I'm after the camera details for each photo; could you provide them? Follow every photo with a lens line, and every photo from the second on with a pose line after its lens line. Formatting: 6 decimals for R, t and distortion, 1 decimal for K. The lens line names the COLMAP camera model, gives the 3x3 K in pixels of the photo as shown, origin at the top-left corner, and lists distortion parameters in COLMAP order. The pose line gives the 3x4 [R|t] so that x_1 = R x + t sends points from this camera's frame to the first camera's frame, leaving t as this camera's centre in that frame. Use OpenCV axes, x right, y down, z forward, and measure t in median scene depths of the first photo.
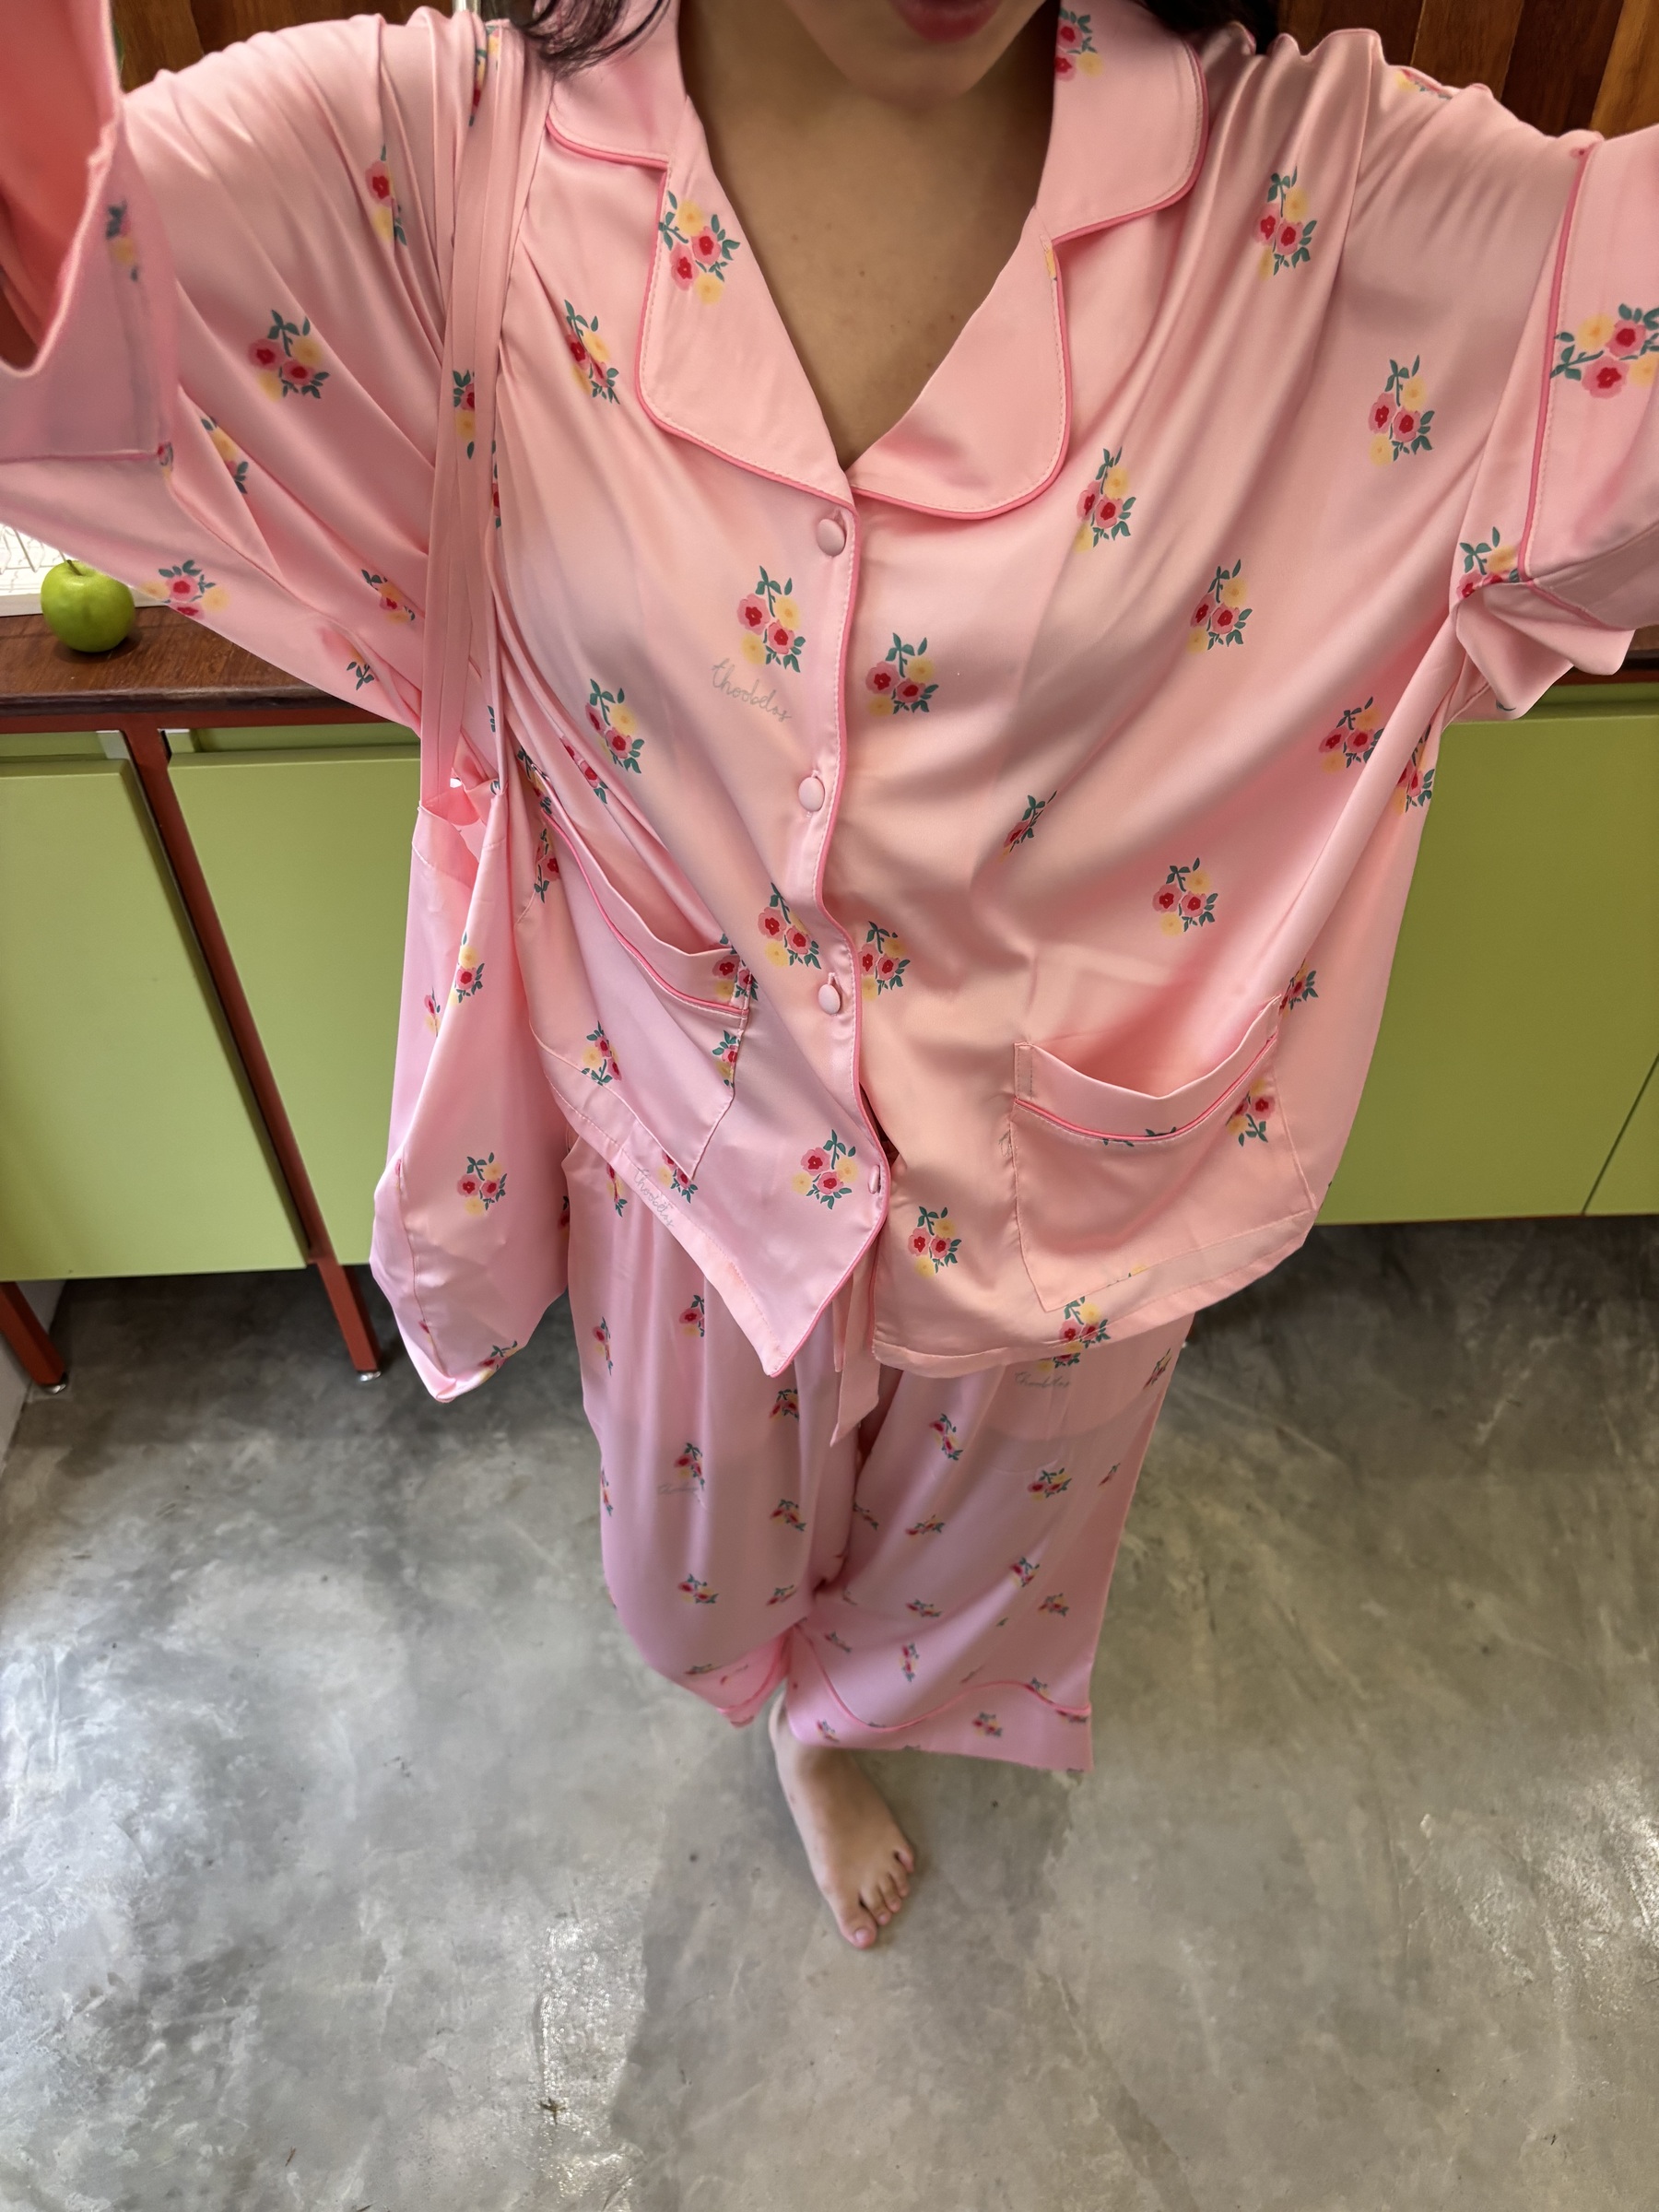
lens RADIAL K [[1687.1, 0, 809.1], [0, 1687.1, 1123.5], [0, 0, 1]] dist [0.034219, -0.046737]
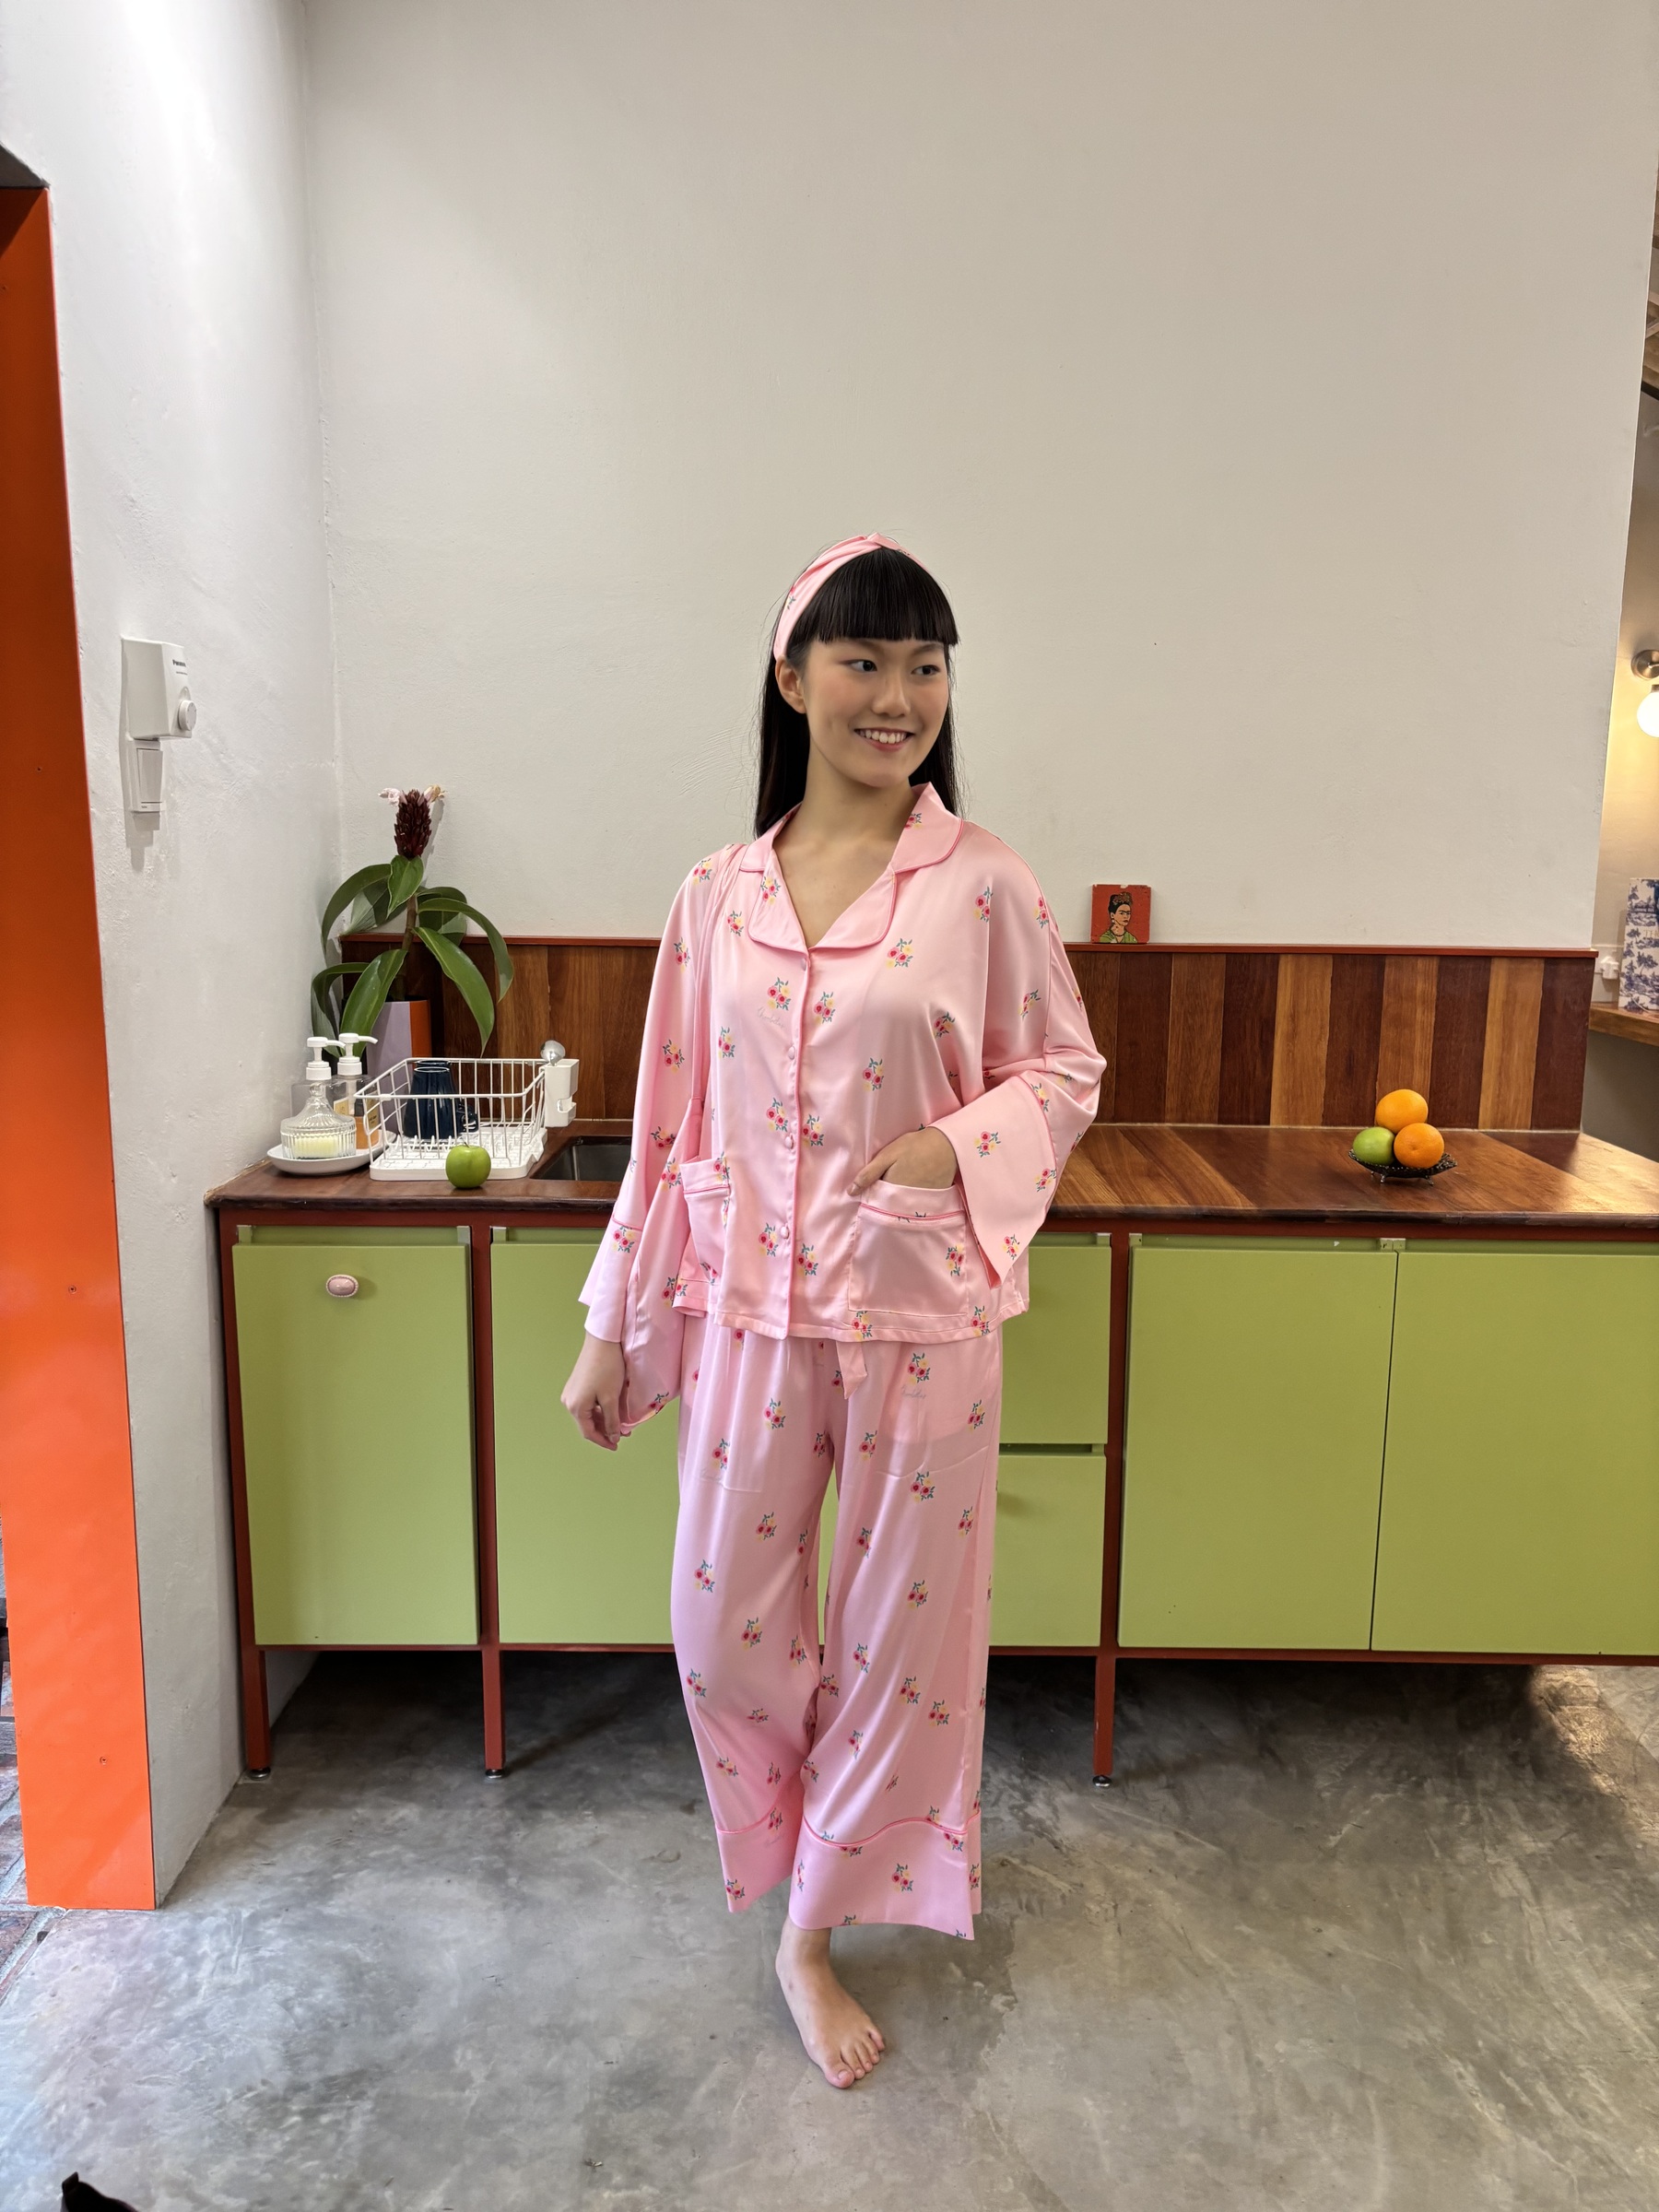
lens RADIAL K [[1687.1, 0, 834.8], [0, 1687.1, 1121.4], [0, 0, 1]] dist [0.034219, -0.046737]
pose [[0.998832, 0.030926, -0.037120, 0.046636], [-0.046978, 0.801143, -0.596627, 0.575038], [0.011288, 0.597674, 0.801660, -0.417337]]
